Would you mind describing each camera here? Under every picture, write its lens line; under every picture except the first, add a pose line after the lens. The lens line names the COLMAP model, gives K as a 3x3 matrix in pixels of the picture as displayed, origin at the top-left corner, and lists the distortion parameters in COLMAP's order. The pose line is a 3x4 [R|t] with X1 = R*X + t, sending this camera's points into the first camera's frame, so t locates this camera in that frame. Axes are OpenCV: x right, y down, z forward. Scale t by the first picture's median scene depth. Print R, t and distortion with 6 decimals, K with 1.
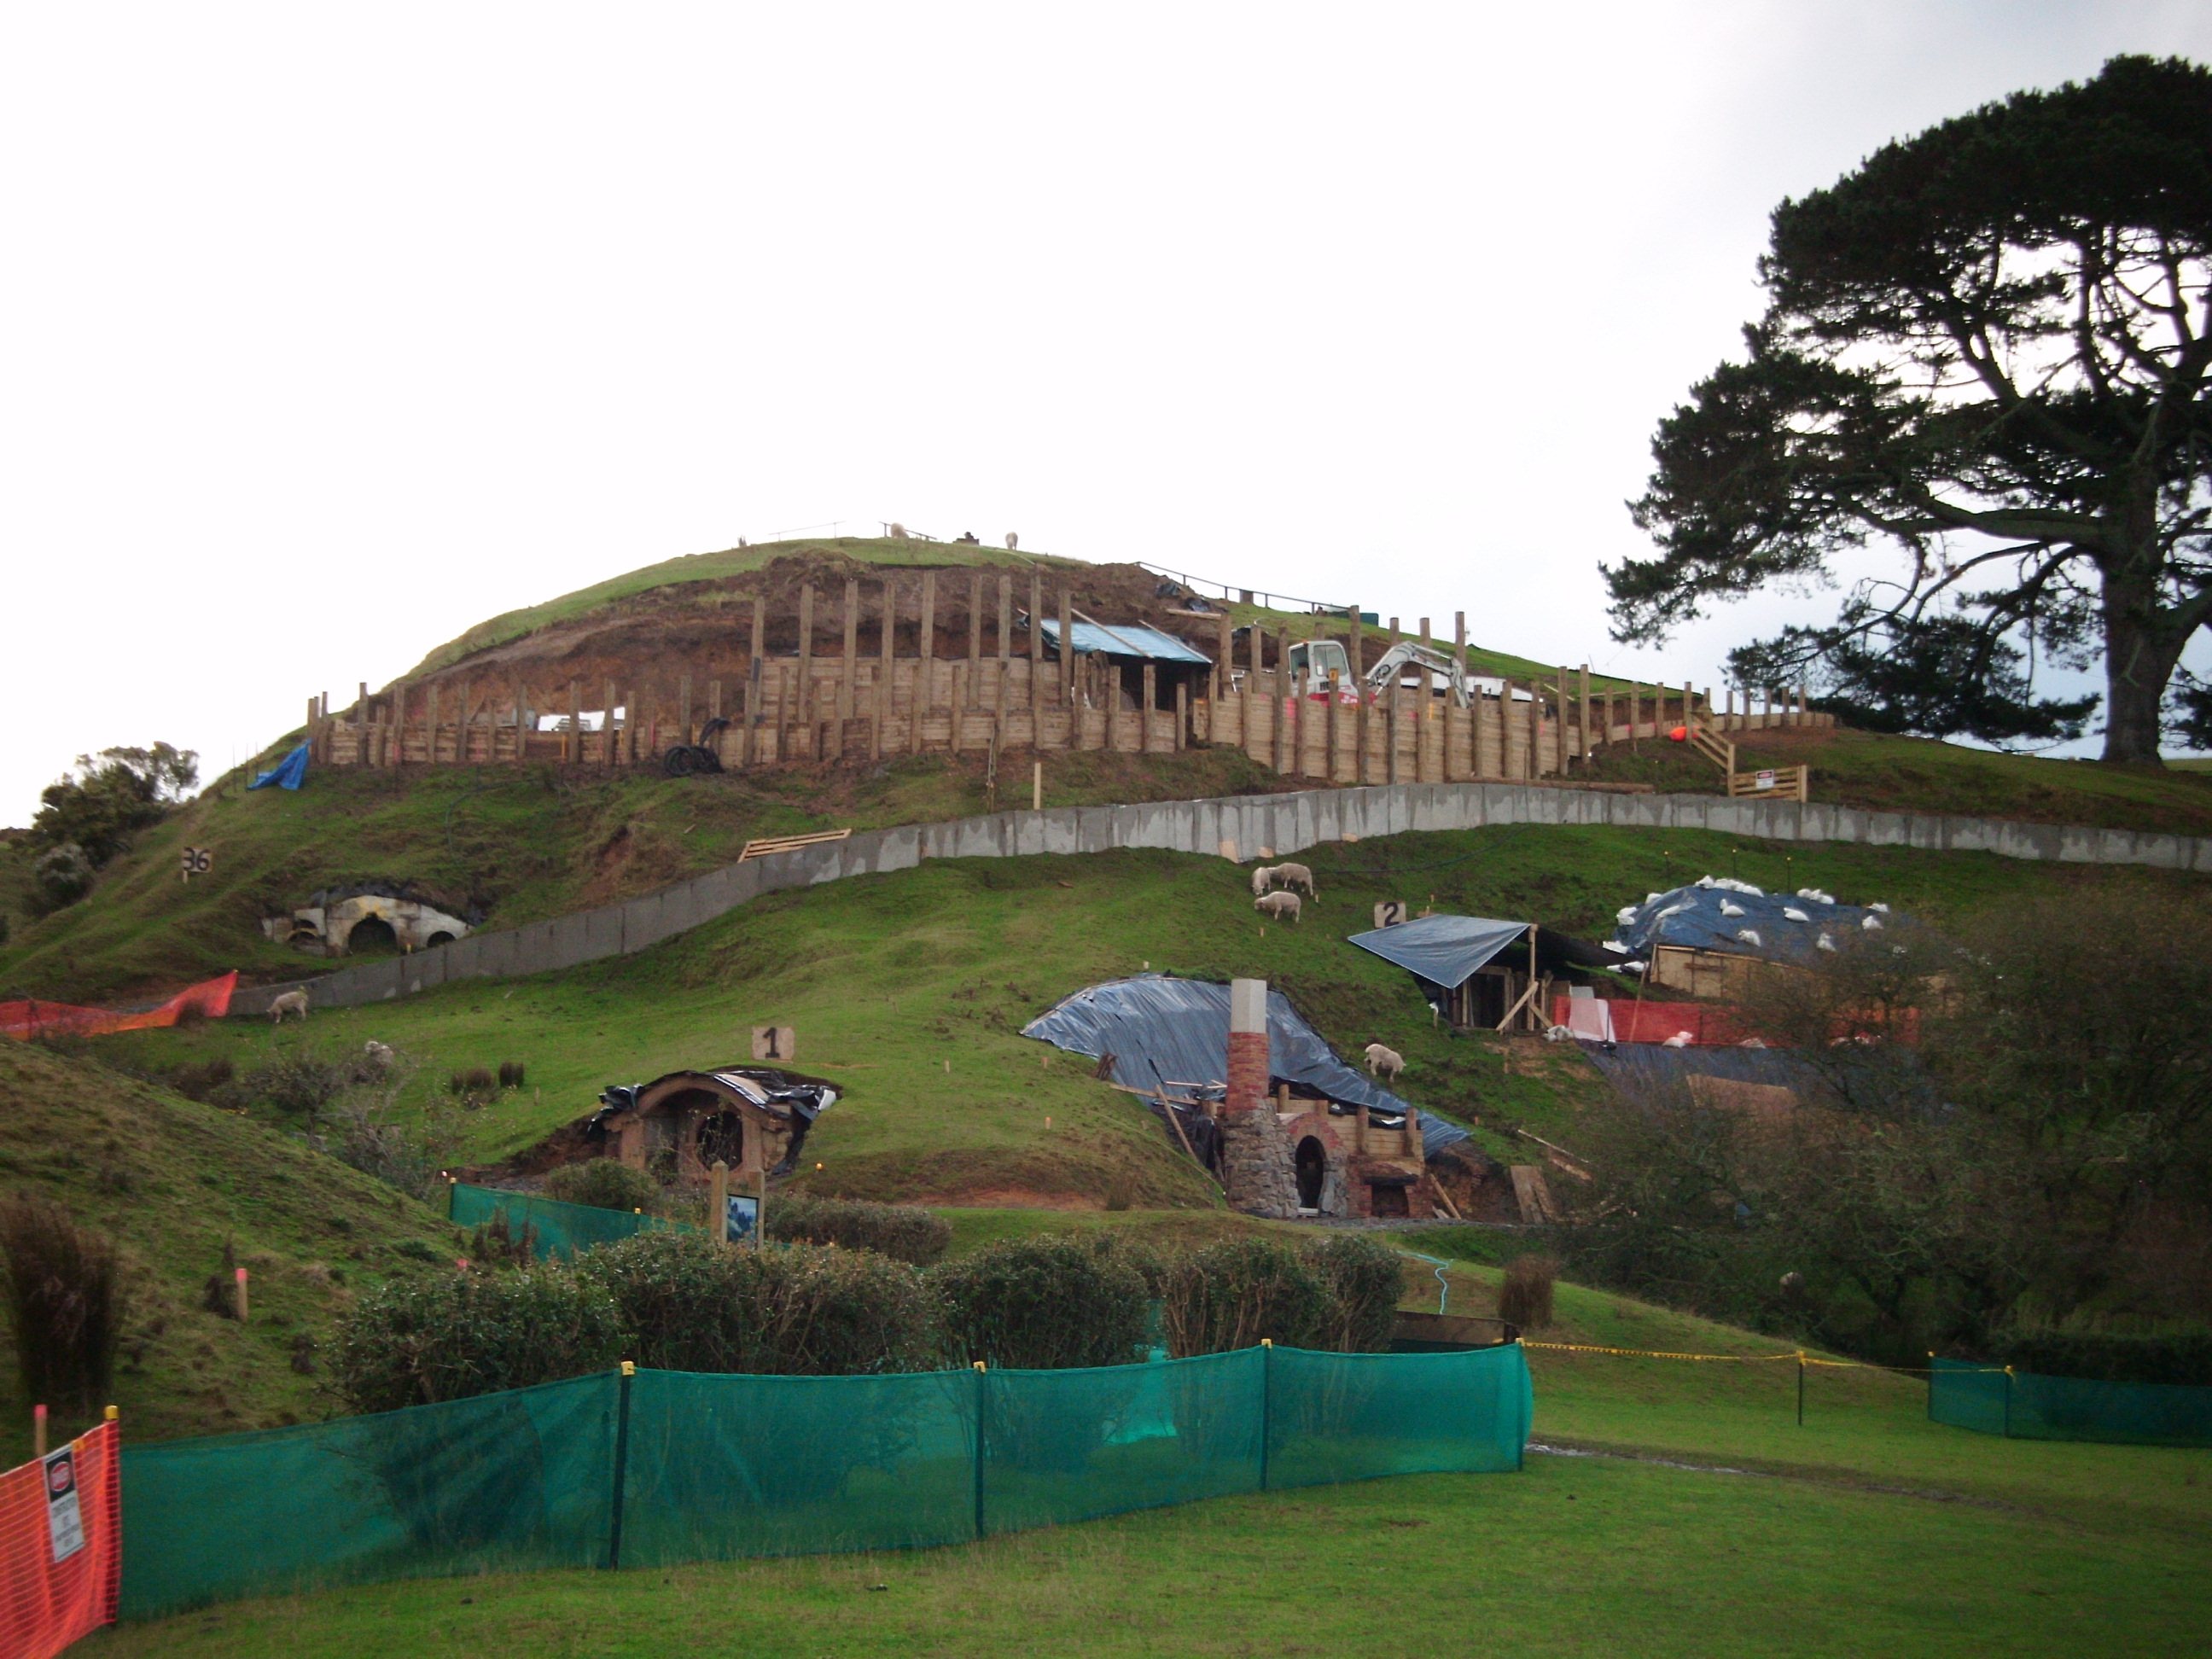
lens RADIAL K [[4717.6, 0, 1106.0], [0, 4717.6, 829.5], [0, 0, 1]] dist [0.251966, 0.224535]
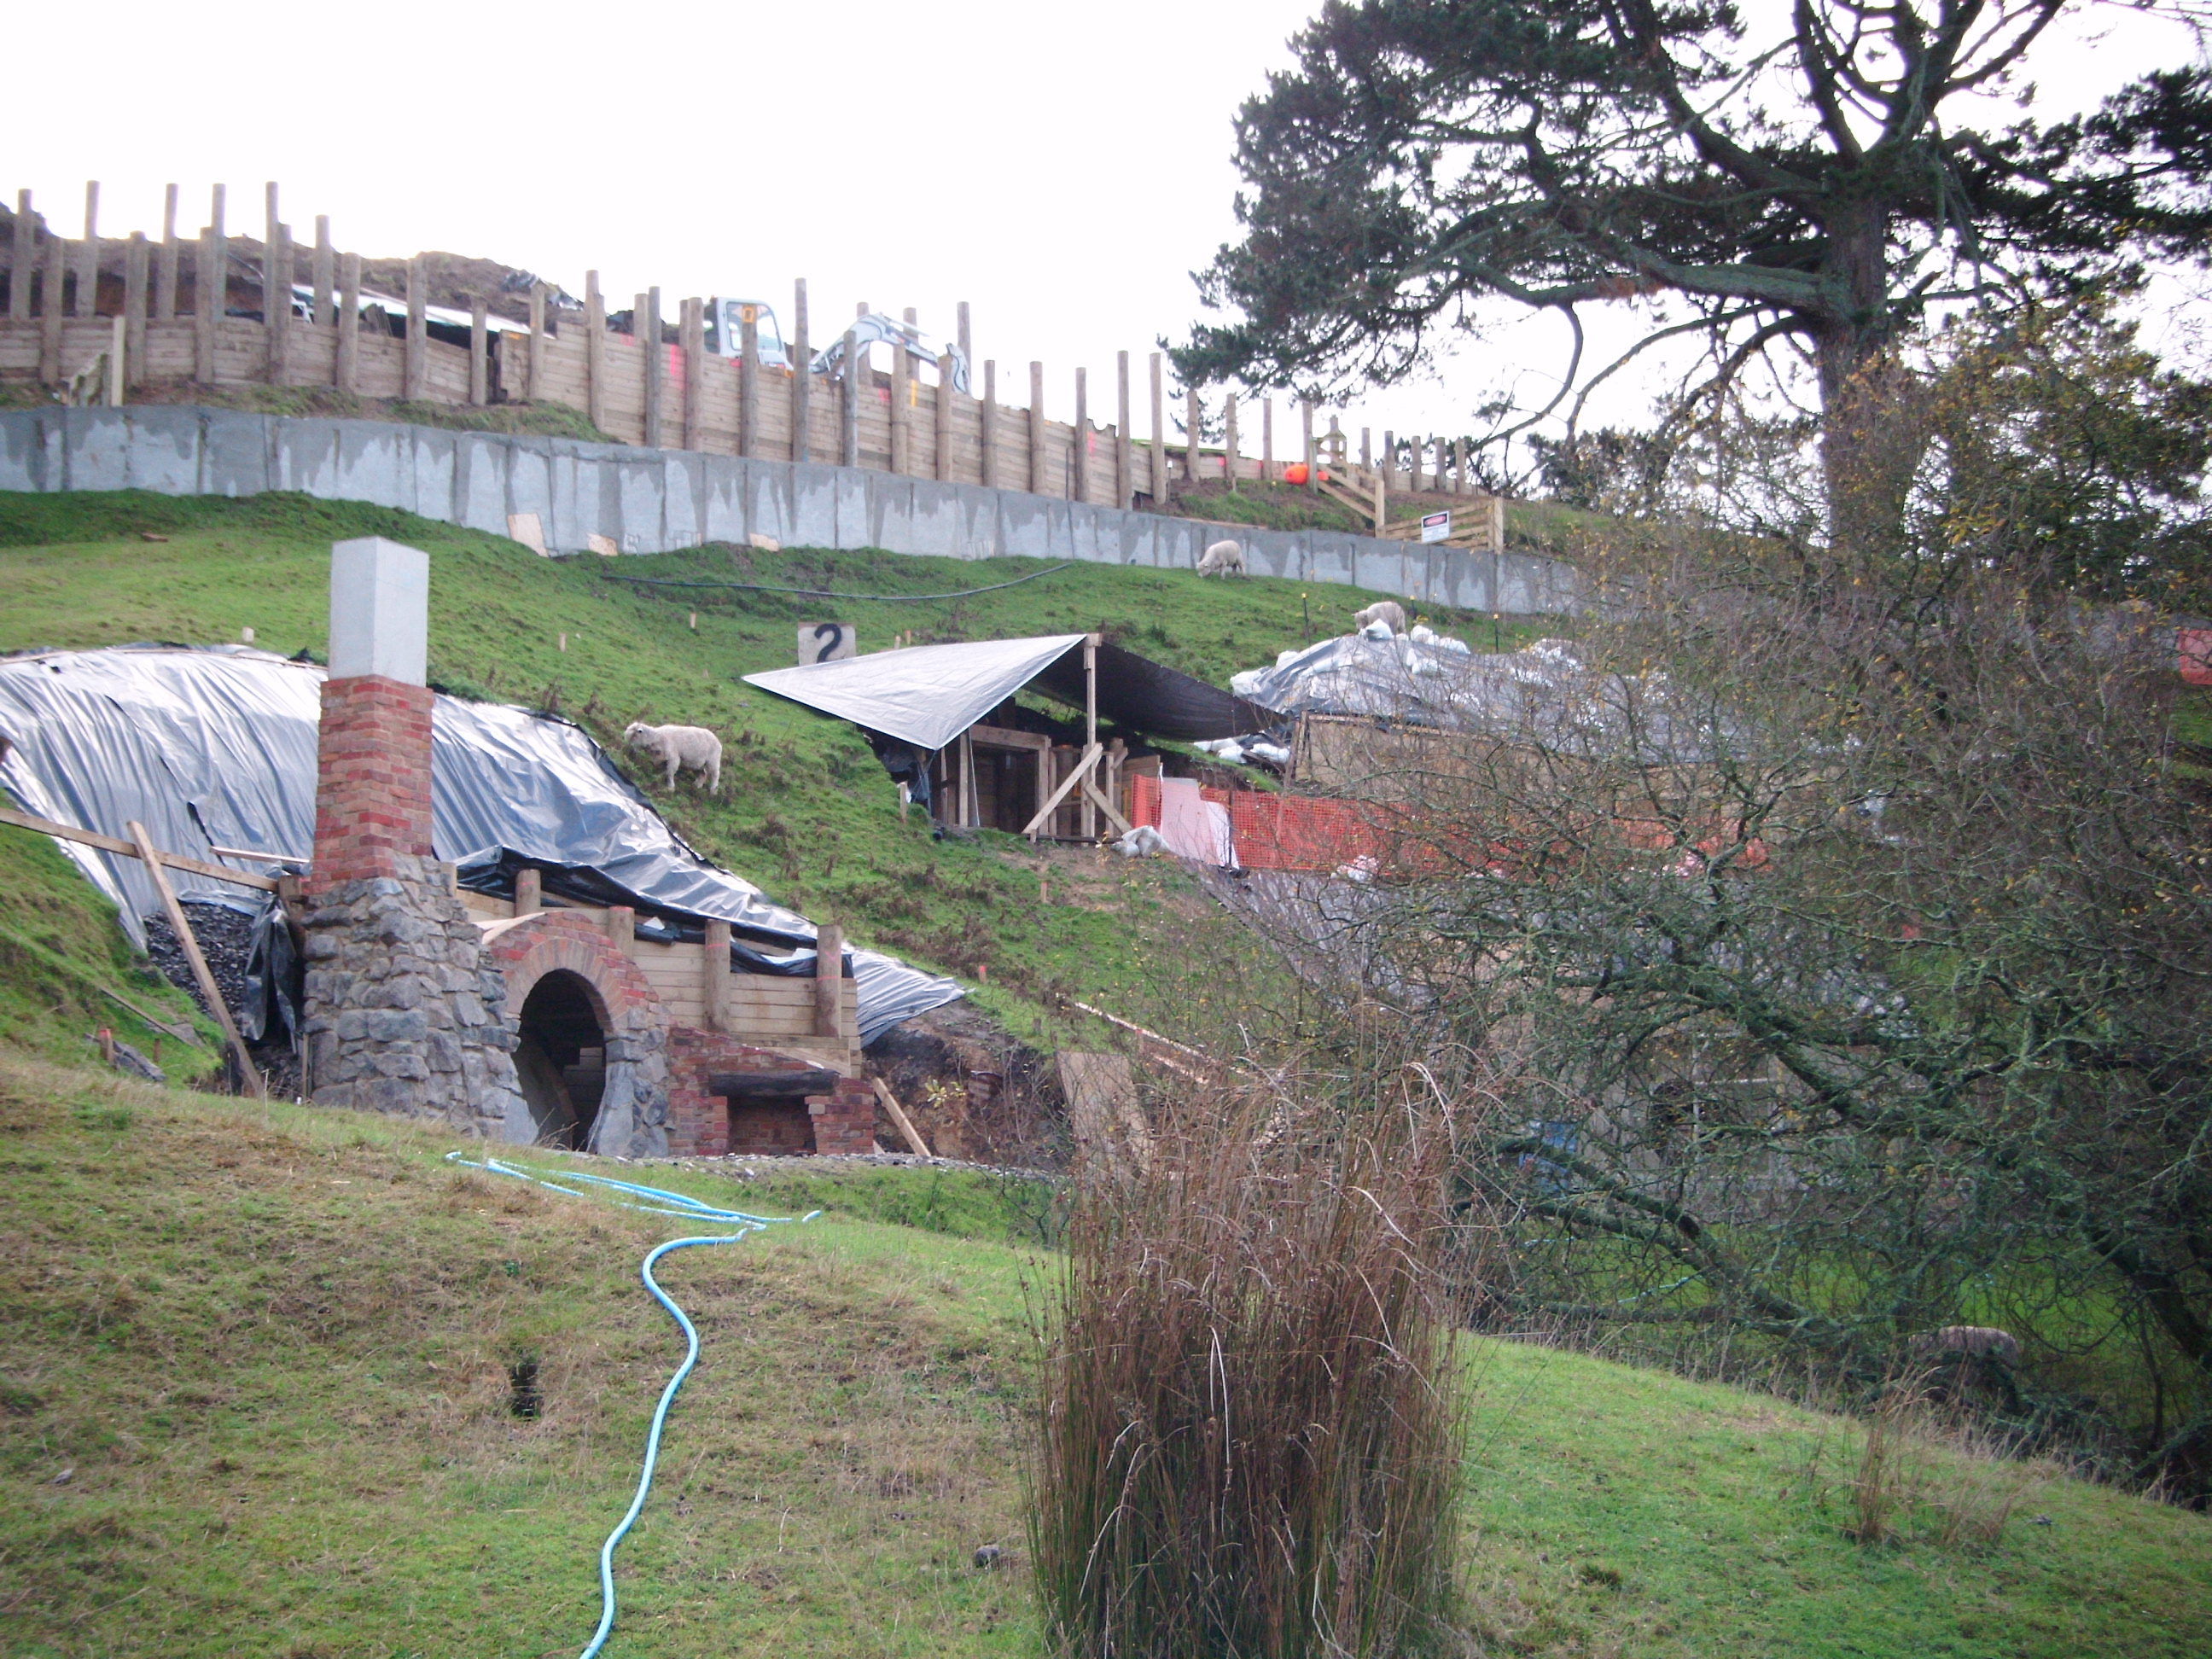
lens RADIAL K [[3343.2, 0, 1106.0], [0, 3343.2, 829.5], [0, 0, 1]] dist [0.018359, 0.103748]
pose [[0.994265, -0.005187, 0.106815, 0.051935], [0.010771, 0.998601, -0.051766, 0.060309], [-0.106397, 0.052620, 0.992930, 0.629208]]
